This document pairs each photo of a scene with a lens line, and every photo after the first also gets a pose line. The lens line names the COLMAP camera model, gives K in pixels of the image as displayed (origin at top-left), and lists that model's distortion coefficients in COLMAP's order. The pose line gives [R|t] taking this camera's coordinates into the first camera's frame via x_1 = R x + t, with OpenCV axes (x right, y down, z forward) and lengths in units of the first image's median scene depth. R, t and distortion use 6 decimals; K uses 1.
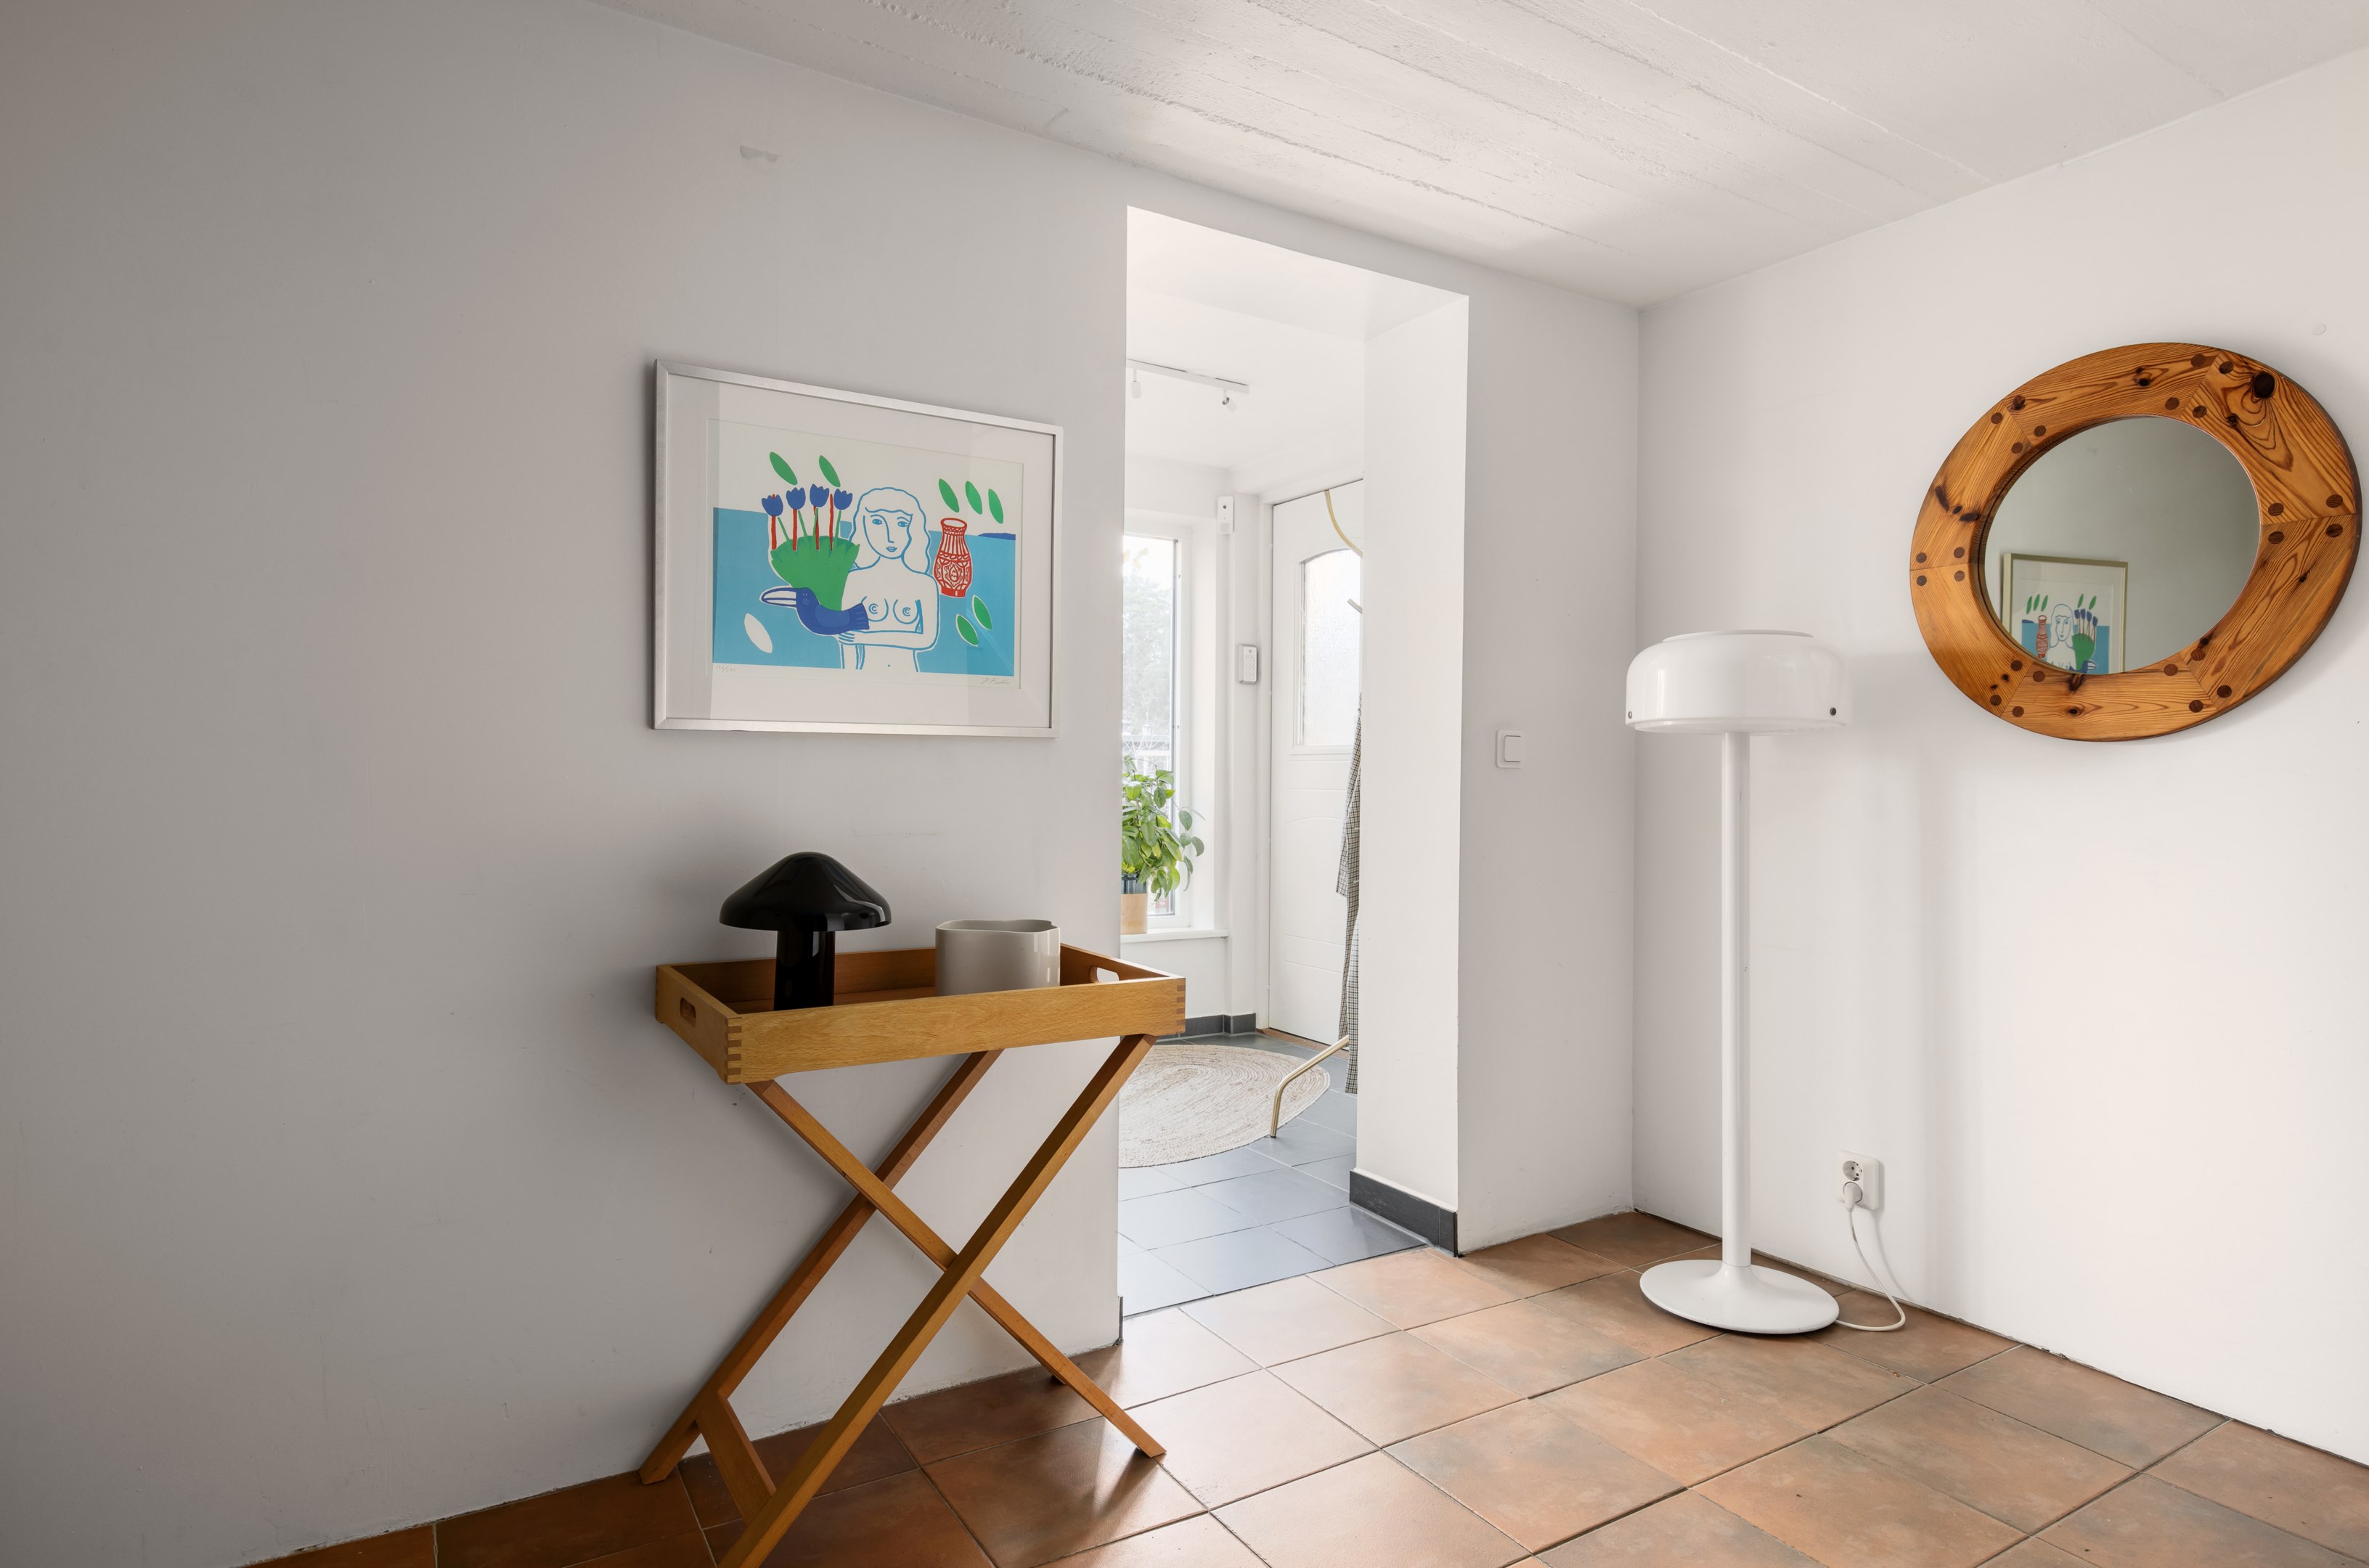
lens RADIAL K [[1309.8, 0, 1184.7], [0, 1309.8, 778.3], [0, 0, 1]] dist [-0.003490, -0.000780]
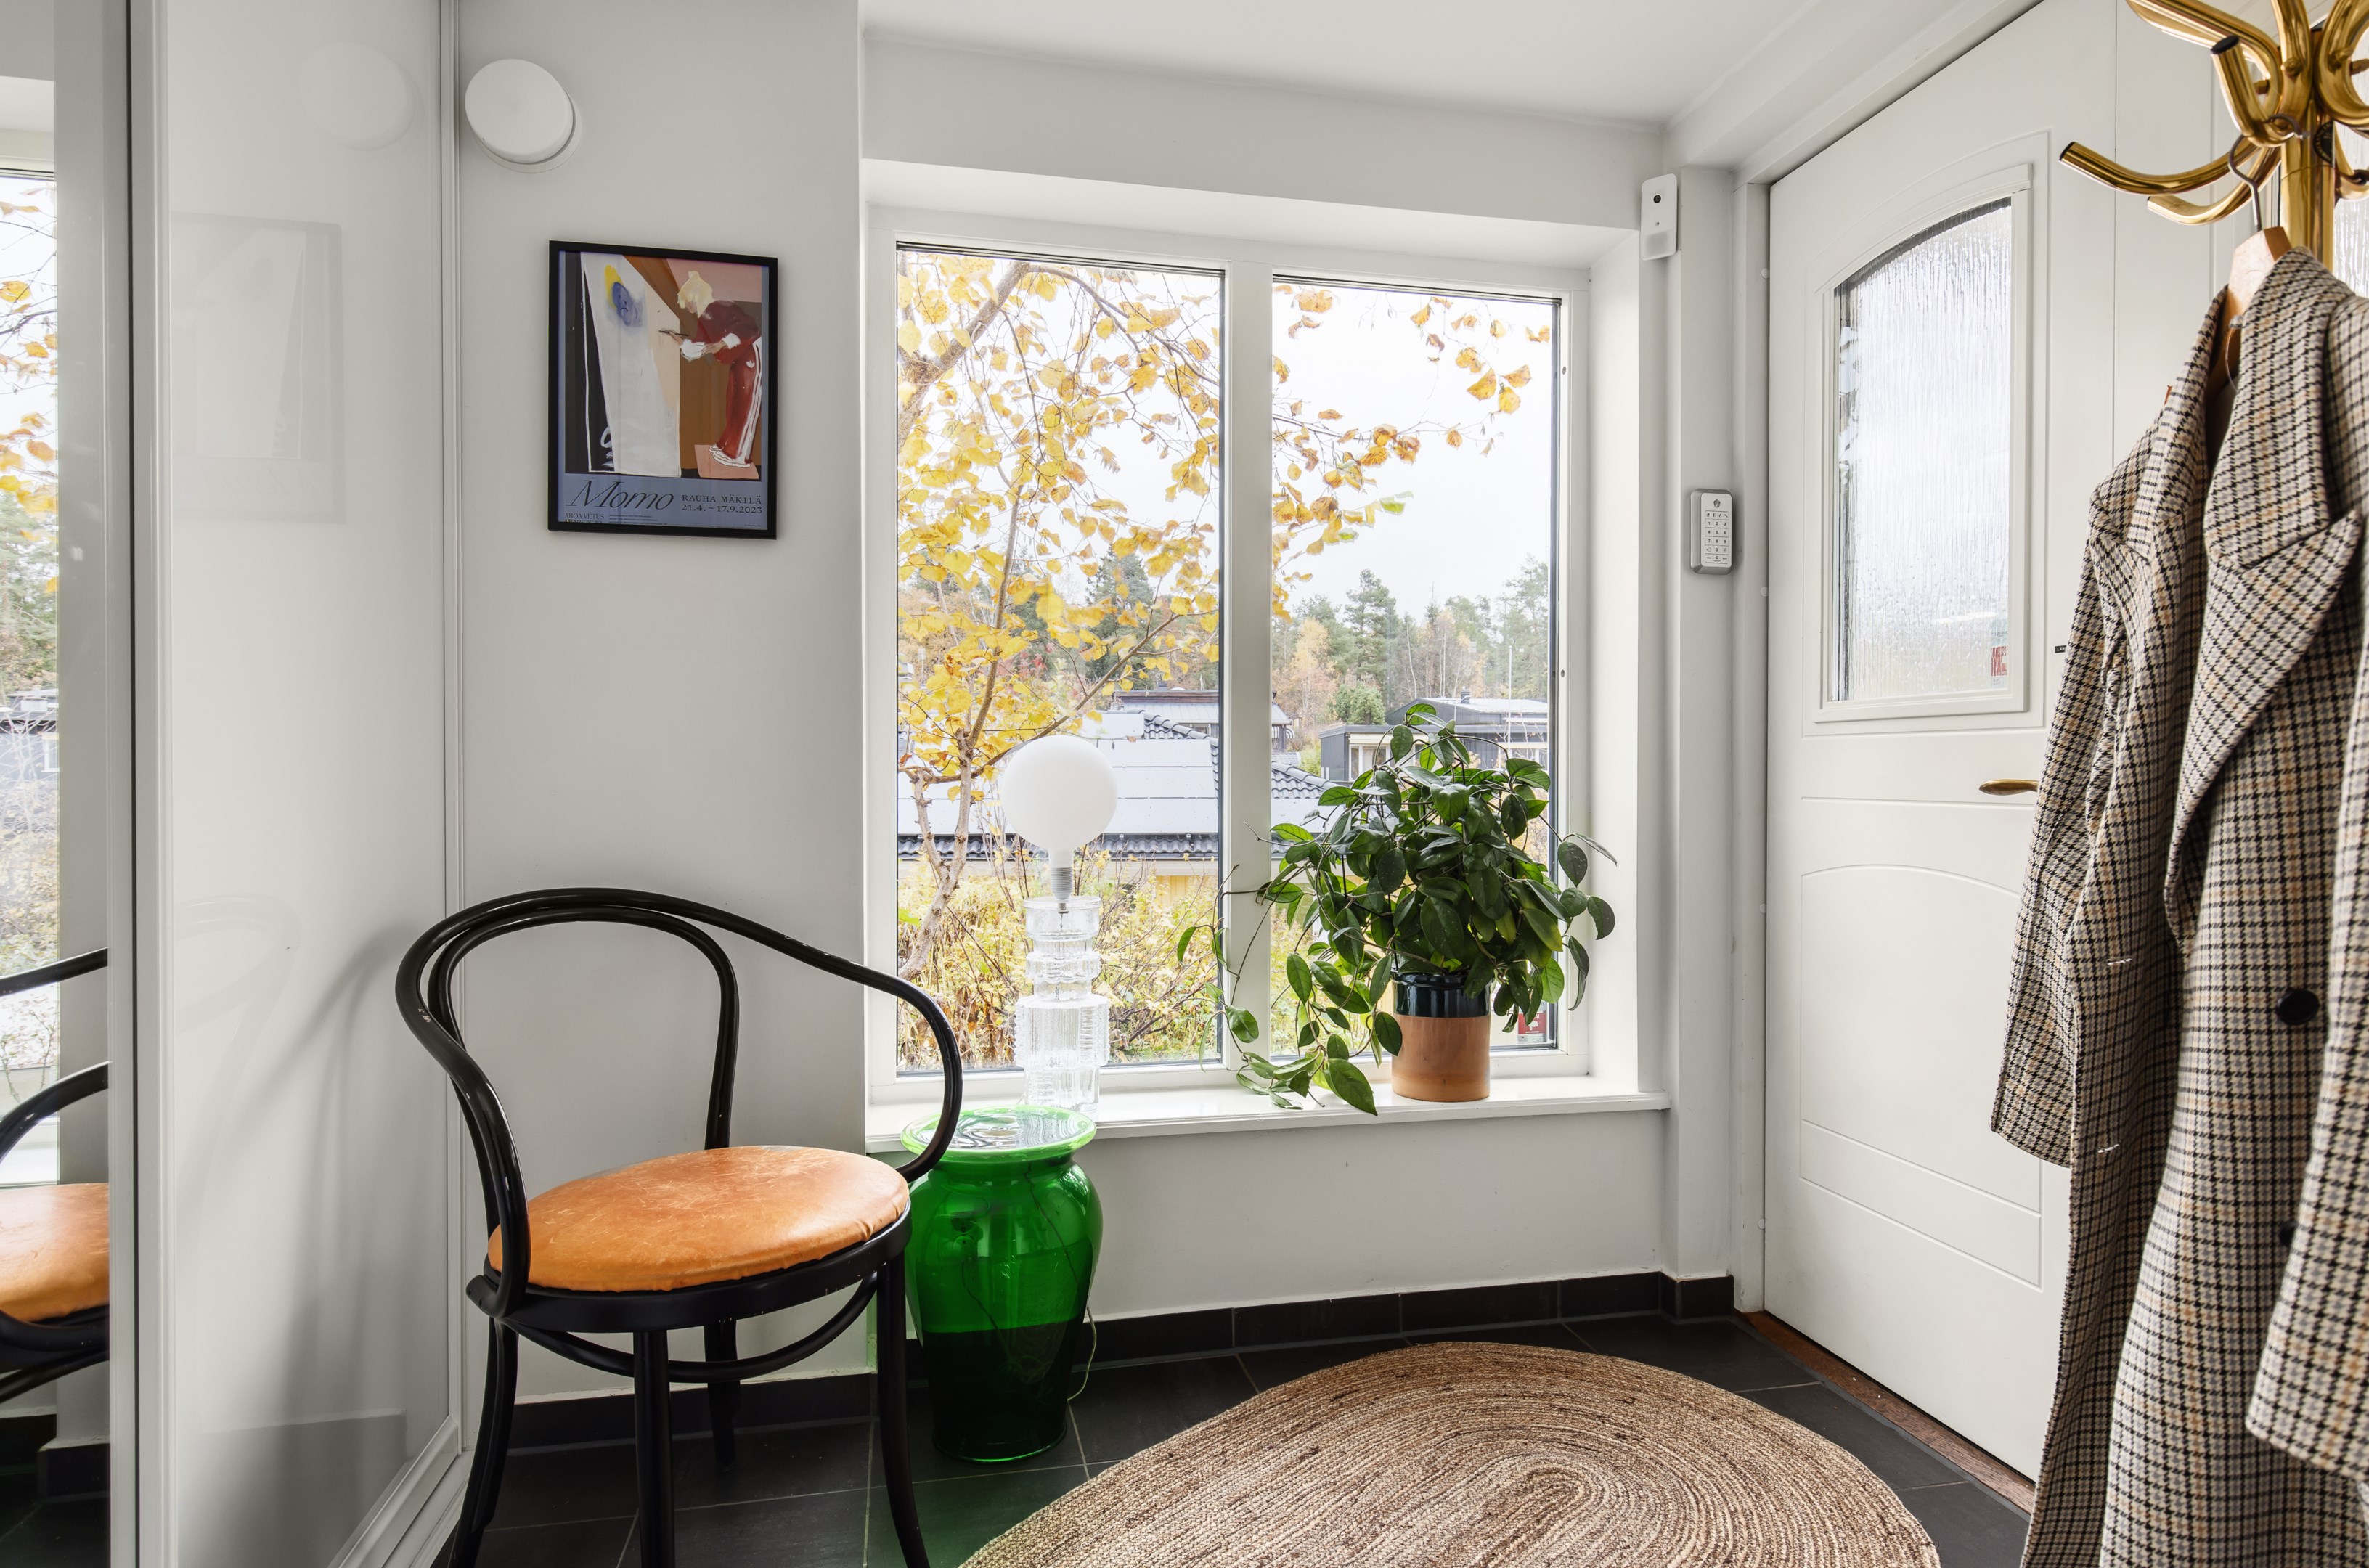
lens RADIAL K [[1309.8, 0, 1185.7], [0, 1309.8, 788.5], [0, 0, 1]] dist [-0.003490, -0.000780]
pose [[0.941120, -0.003913, -0.338050, 0.029142], [0.003387, 0.999992, -0.002145, 0.005176], [0.338055, 0.000874, 0.941126, 0.499229]]
